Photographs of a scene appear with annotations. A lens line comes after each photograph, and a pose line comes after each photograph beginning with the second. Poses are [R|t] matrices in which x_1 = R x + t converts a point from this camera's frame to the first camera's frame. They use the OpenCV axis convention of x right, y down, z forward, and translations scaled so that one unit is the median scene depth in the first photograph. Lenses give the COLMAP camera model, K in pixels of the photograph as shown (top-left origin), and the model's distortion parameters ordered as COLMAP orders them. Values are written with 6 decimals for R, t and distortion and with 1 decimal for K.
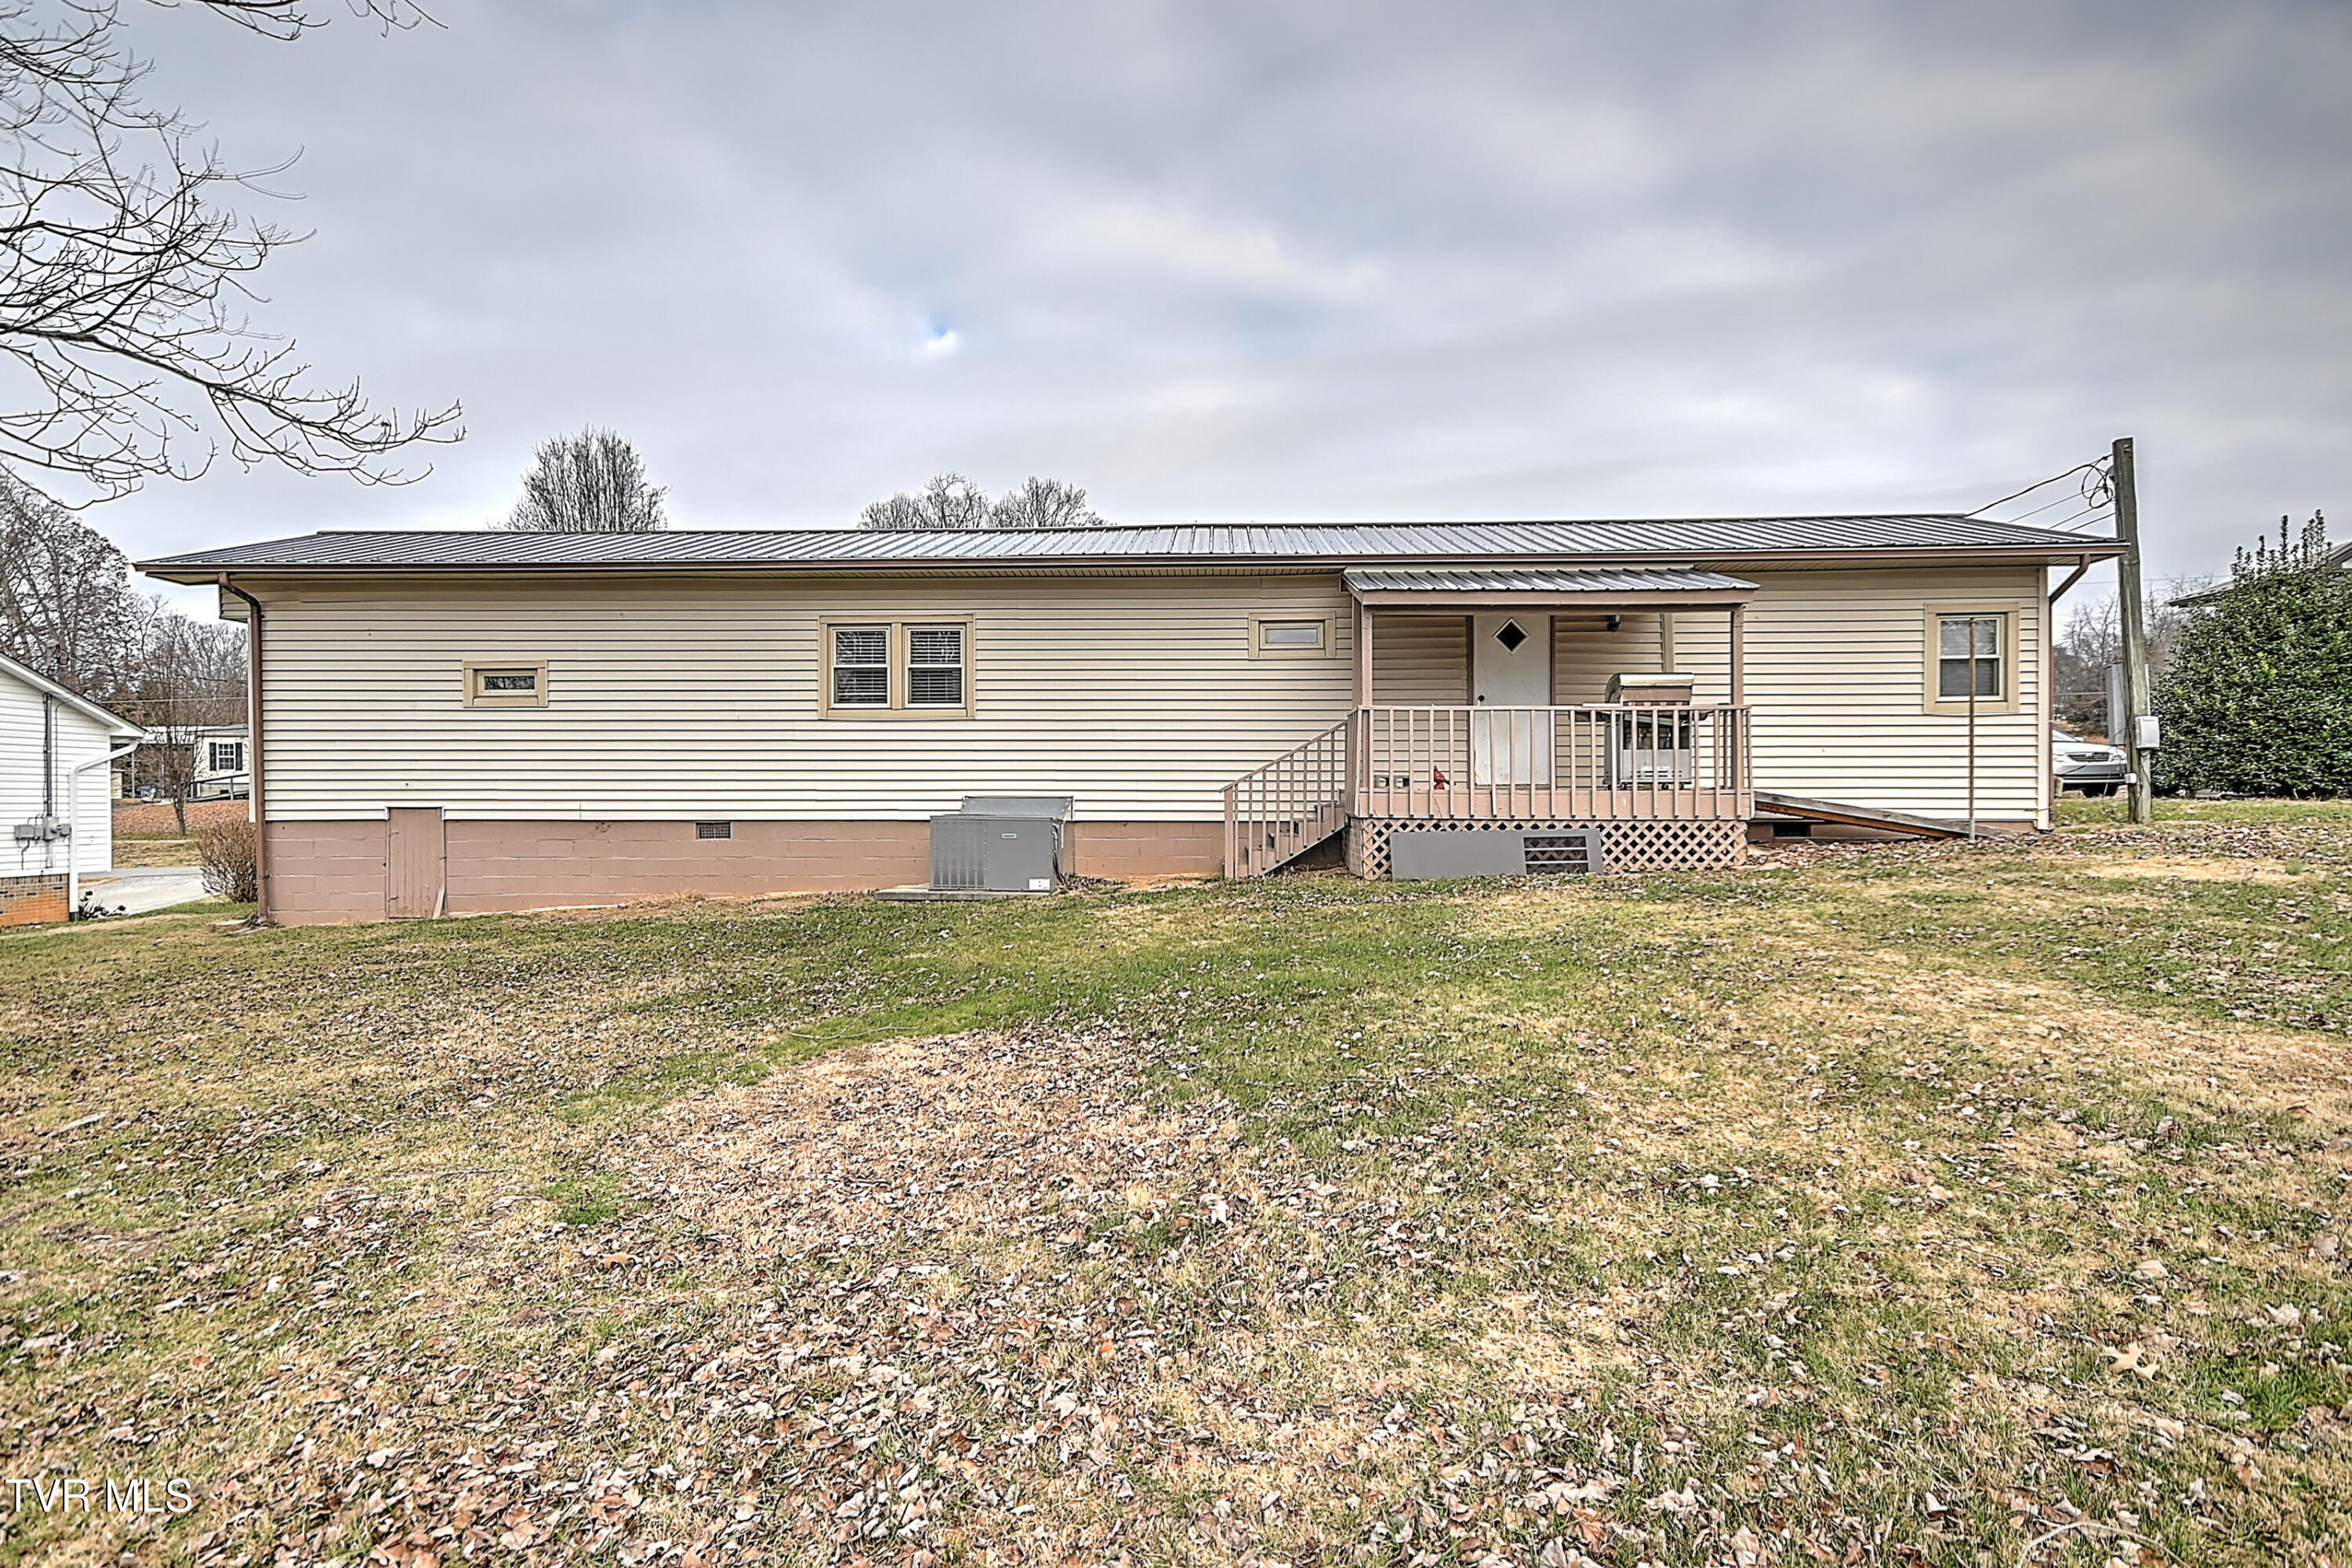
lens RADIAL K [[1199.3, 0, 1173.1], [0, 1199.3, 794.0], [0, 0, 1]] dist [0.009433, 0.000656]
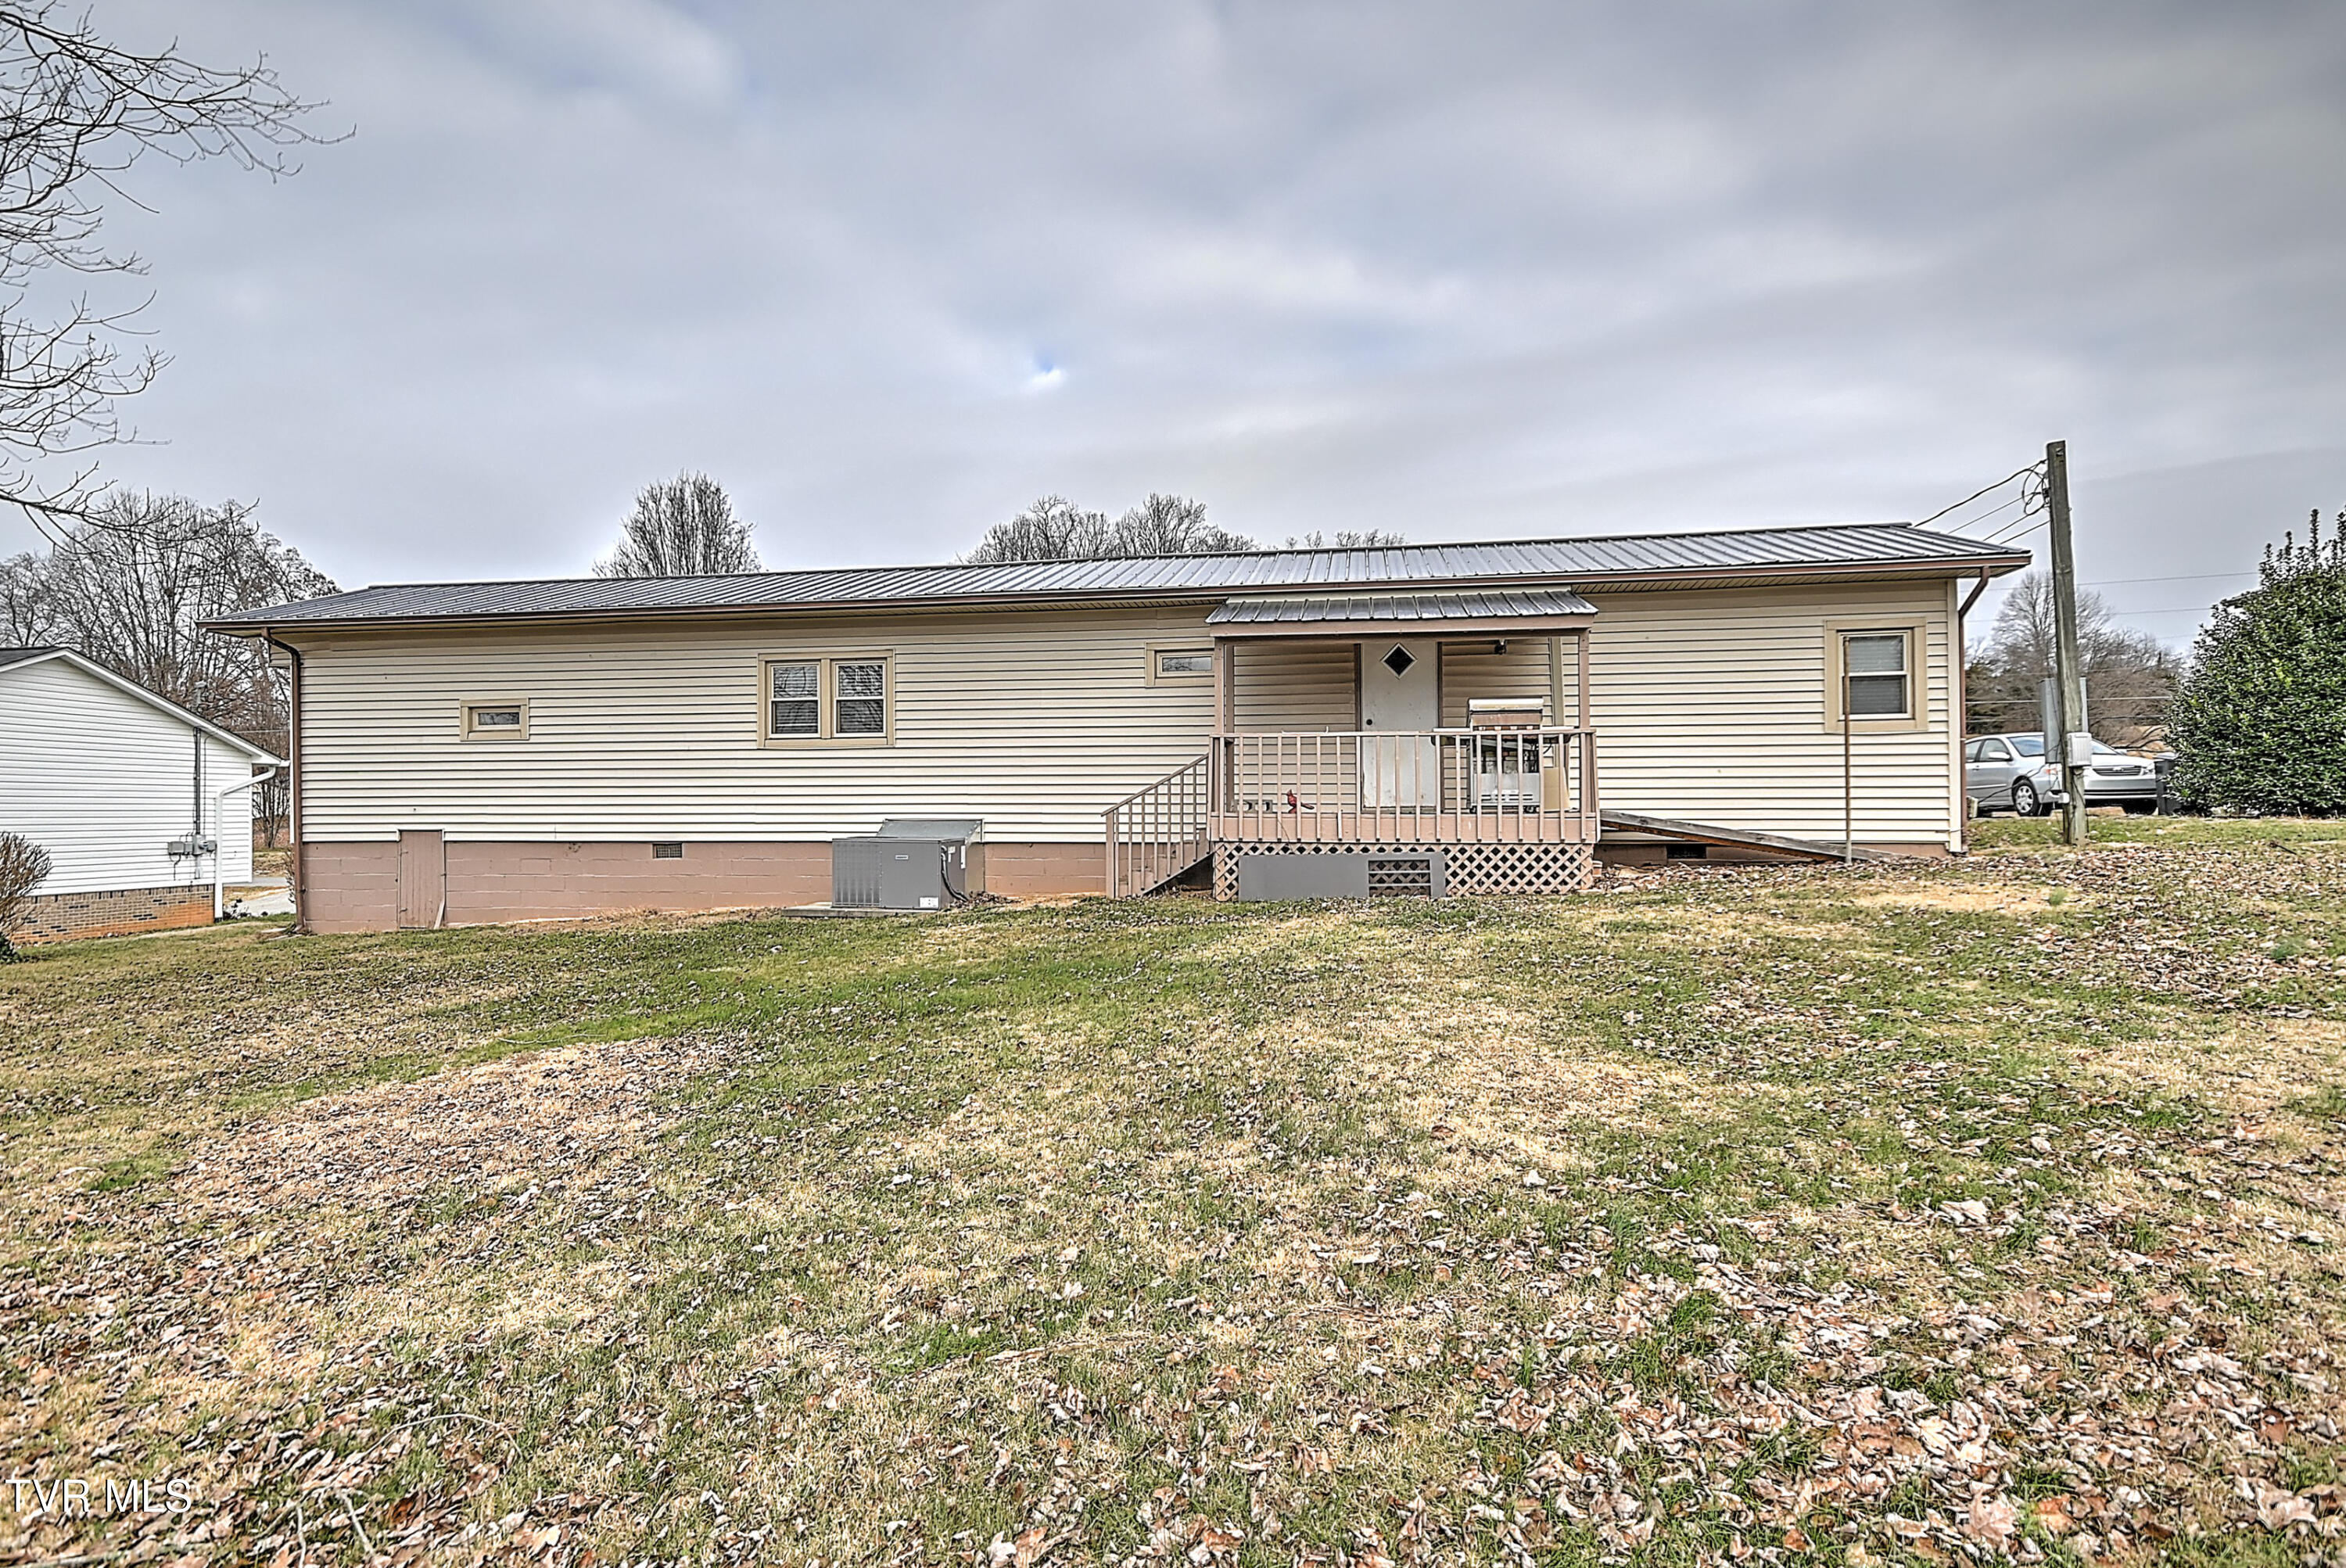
lens RADIAL K [[1192.0, 0, 1173.0], [0, 1192.0, 784.0], [0, 0, 1]] dist [0.005969, 0.001197]
pose [[0.991680, -0.005542, -0.128605, 0.221478], [0.002842, 0.999772, -0.021172, -0.006590], [0.128693, 0.020630, 0.991470, -0.023411]]
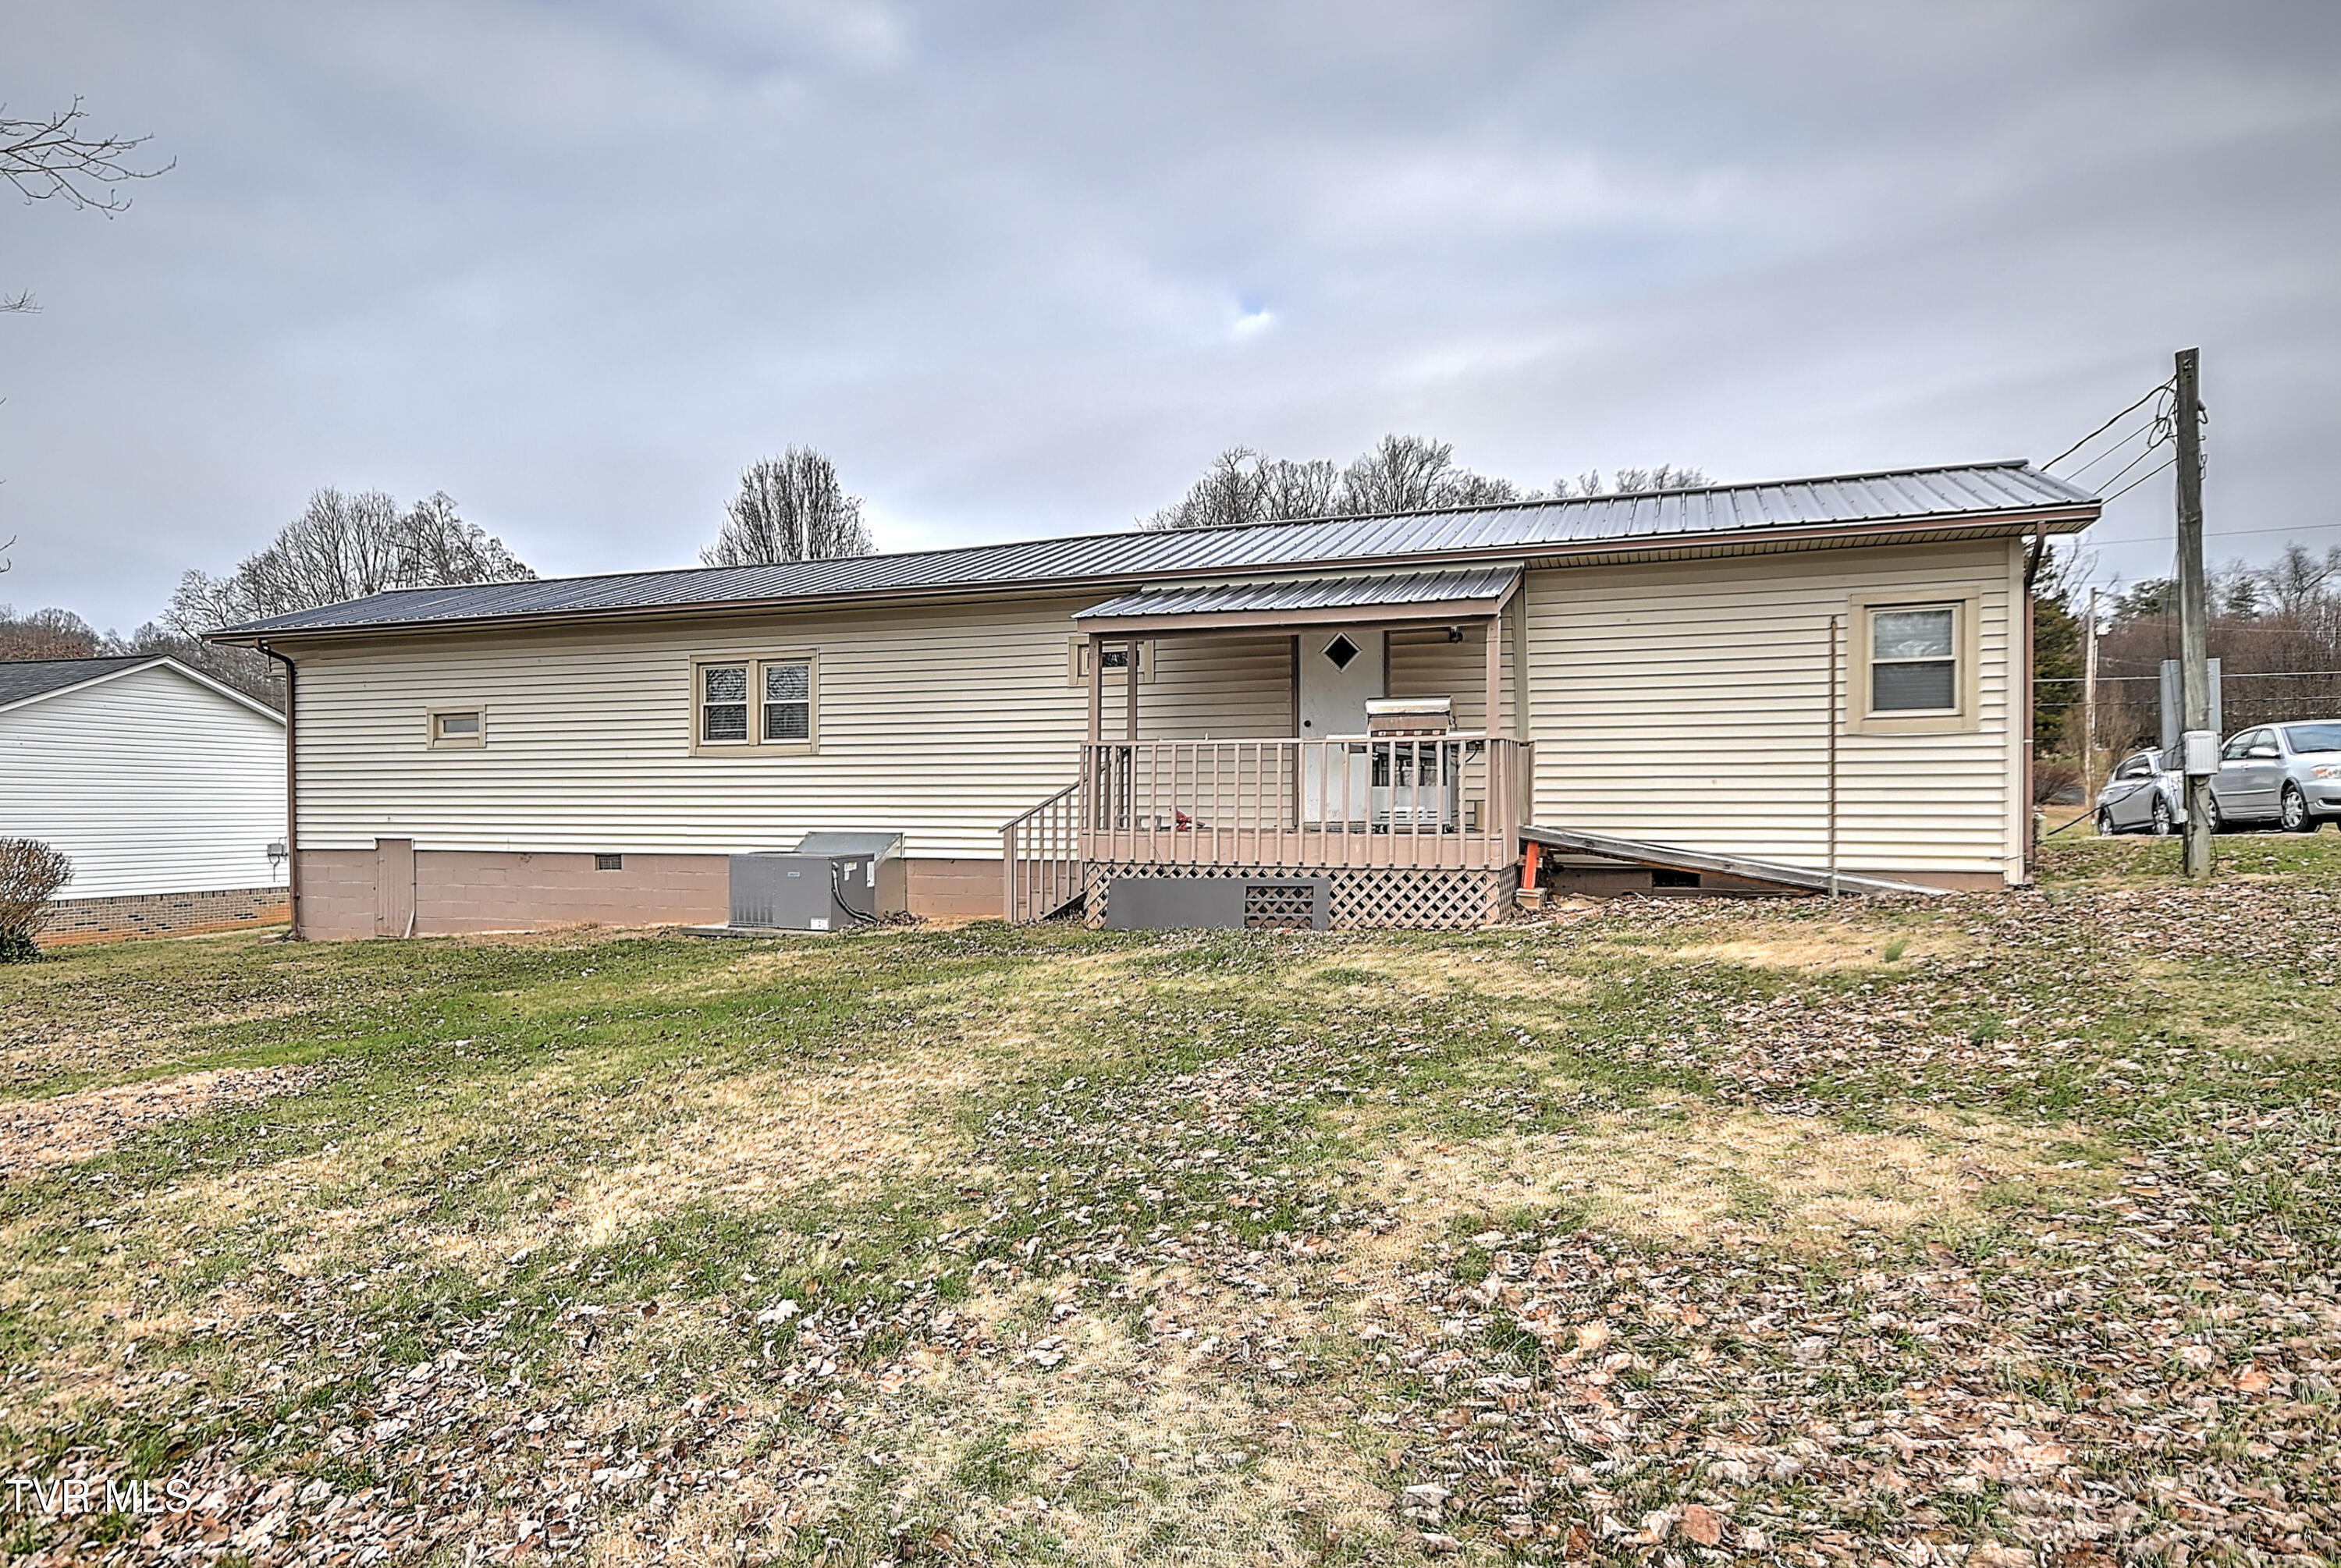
lens RADIAL K [[1376.1, 0, 1184.2], [0, 1376.1, 798.1], [0, 0, 1]] dist [0.004436, 0.002169]
pose [[0.947698, -0.002012, -0.319164, 0.493138], [0.000568, 0.999989, -0.004619, -0.021058], [0.319169, 0.004196, 0.947688, 0.016010]]
